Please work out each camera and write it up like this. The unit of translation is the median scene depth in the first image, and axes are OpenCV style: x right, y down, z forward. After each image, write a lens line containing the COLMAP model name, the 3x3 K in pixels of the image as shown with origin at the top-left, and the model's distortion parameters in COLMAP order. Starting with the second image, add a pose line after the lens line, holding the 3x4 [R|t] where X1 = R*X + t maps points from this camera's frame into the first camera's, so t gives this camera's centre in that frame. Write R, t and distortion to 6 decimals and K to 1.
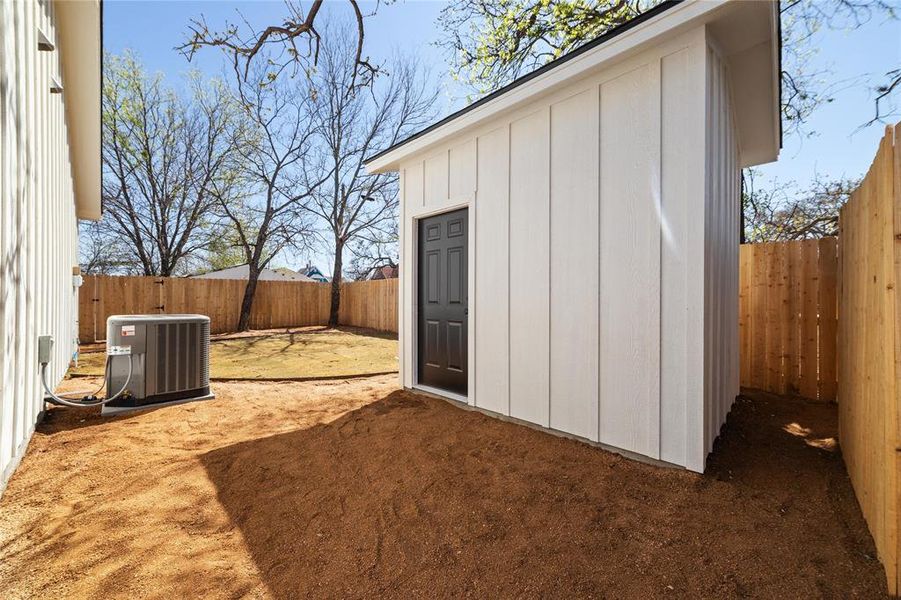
lens RADIAL K [[340.1, 0, 453.0], [0, 340.1, 300.7], [0, 0, 1]] dist [0.000947, 0.000185]
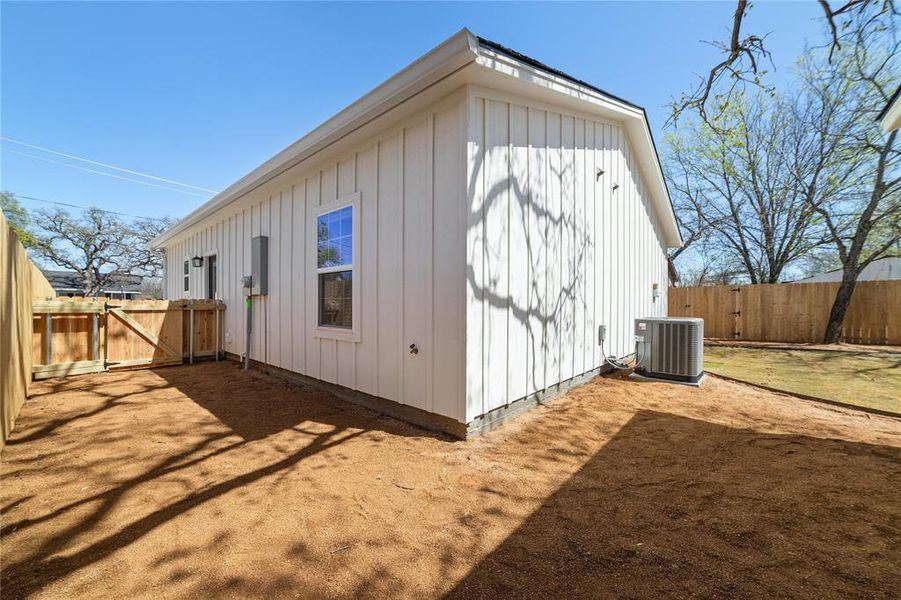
lens RADIAL K [[339.3, 0, 449.9], [0, 339.3, 305.0], [0, 0, 1]] dist [0.001222, 0.000143]
pose [[0.049834, -0.000089, -0.998758, 0.535225], [-0.003844, 0.999993, -0.000281, -0.004122], [0.998750, 0.003853, 0.049833, 0.053265]]
